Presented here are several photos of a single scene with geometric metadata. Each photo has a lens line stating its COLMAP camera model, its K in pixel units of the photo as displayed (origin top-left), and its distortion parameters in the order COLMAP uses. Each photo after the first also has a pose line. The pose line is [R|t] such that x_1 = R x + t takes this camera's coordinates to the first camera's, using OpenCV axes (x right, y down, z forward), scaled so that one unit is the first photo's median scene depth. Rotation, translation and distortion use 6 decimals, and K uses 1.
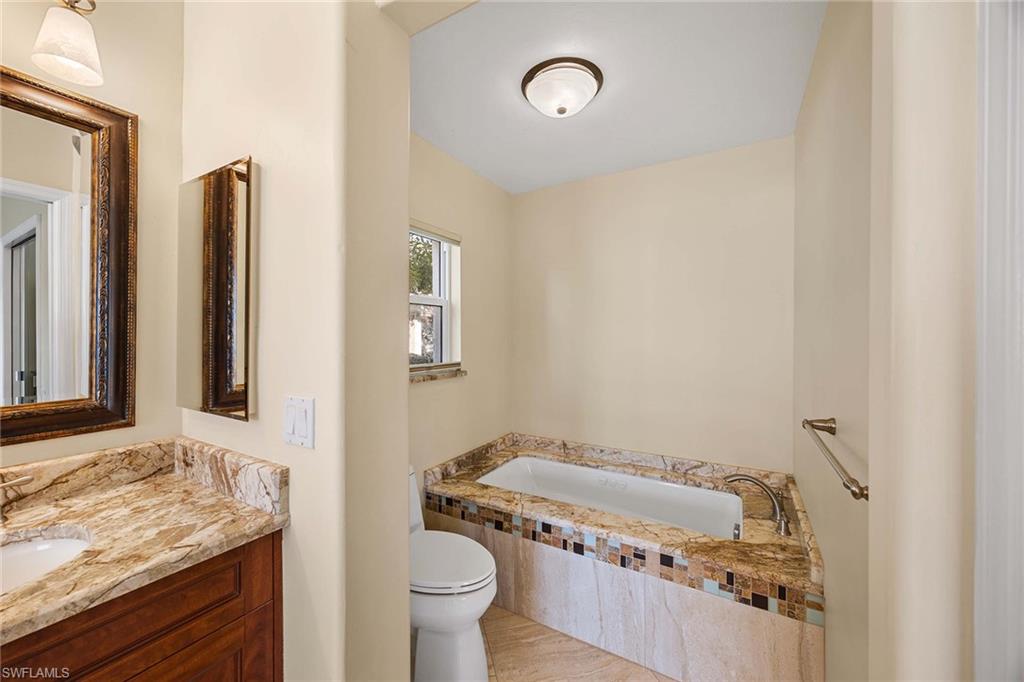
lens RADIAL K [[390.3, 0, 508.2], [0, 390.3, 335.6], [0, 0, 1]] dist [-0.002679, -0.000049]
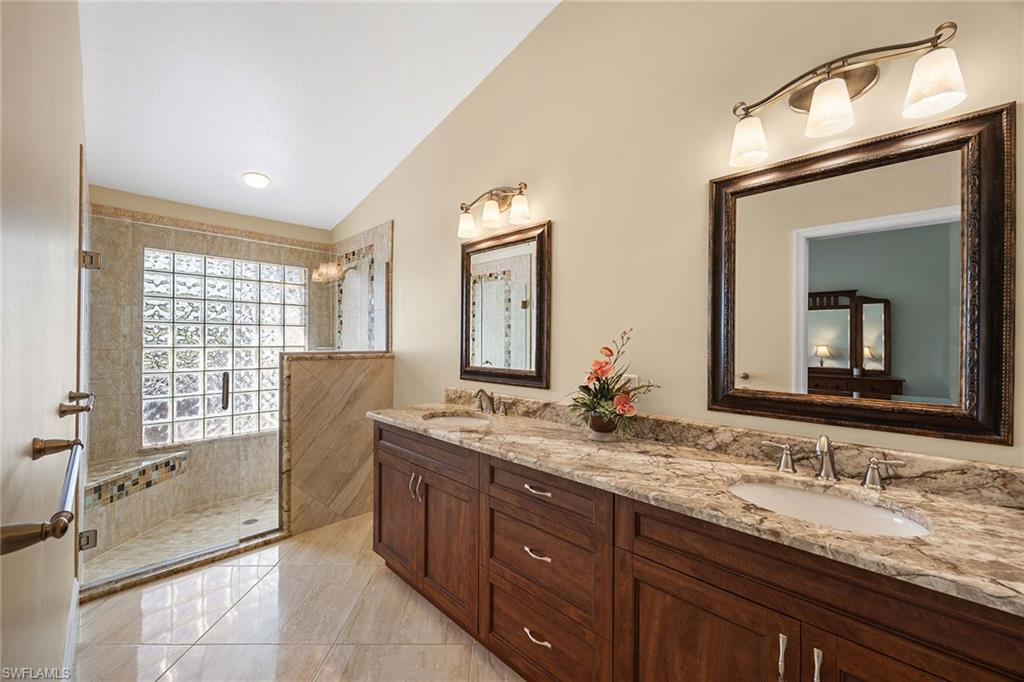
lens RADIAL K [[390.3, 0, 517.5], [0, 390.3, 341.5], [0, 0, 1]] dist [-0.002679, -0.000049]
pose [[-0.217315, -0.005990, -0.976083, 0.207068], [-0.008143, 0.999957, -0.004324, 0.003890], [0.976067, 0.007009, -0.217355, 0.092182]]
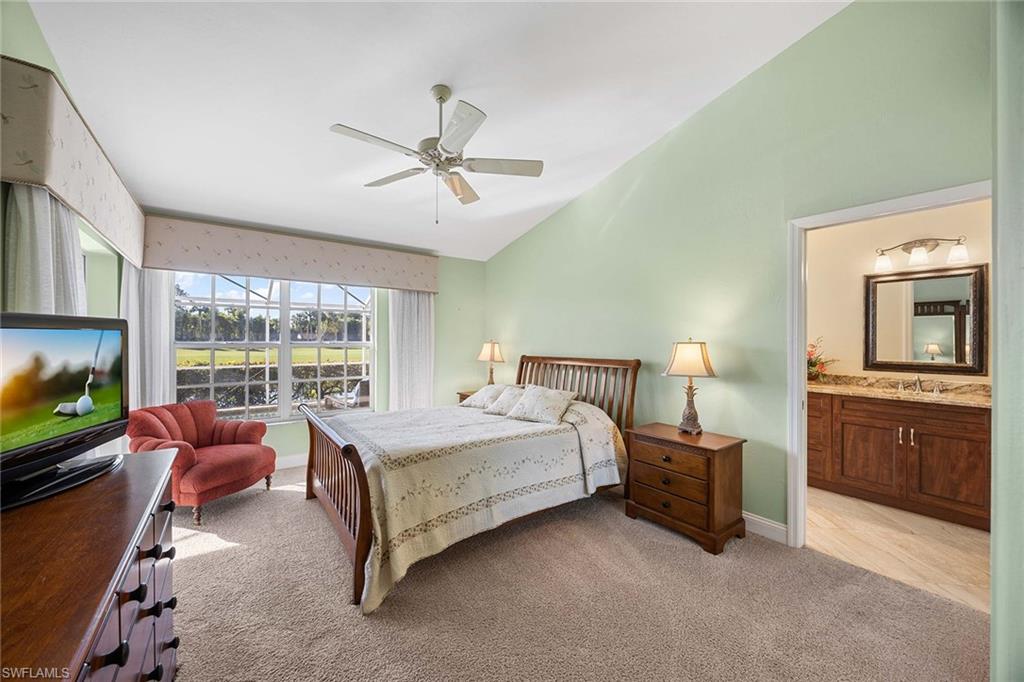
lens RADIAL K [[390.3, 0, 509.6], [0, 390.3, 341.3], [0, 0, 1]] dist [-0.002679, -0.000049]
pose [[-0.384185, -0.004884, -0.923243, 3.465055], [-0.004303, 0.999985, -0.003500, 0.013239], [0.923246, 0.002628, -0.384201, -1.276690]]
